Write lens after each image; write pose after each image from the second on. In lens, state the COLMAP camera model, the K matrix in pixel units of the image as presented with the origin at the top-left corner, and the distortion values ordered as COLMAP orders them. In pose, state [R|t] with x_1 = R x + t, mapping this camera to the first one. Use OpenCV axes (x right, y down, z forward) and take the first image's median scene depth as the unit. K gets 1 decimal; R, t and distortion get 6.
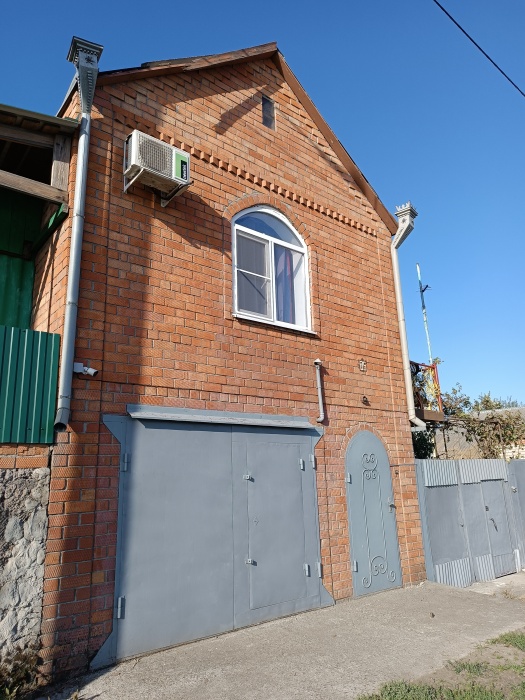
lens RADIAL K [[496.0, 0, 264.8], [0, 496.0, 349.2], [0, 0, 1]] dist [0.025605, -0.024254]
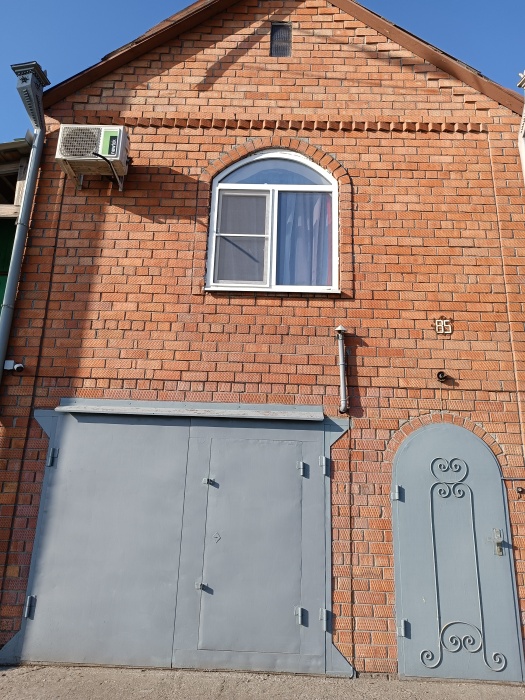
lens RADIAL K [[496.0, 0, 264.0], [0, 496.0, 351.8], [0, 0, 1]] dist [0.025605, -0.024254]
pose [[0.760361, -0.125748, -0.637212, 0.534756], [0.109578, 0.991852, -0.064978, 0.103175], [0.640191, -0.020417, 0.767944, 0.409123]]
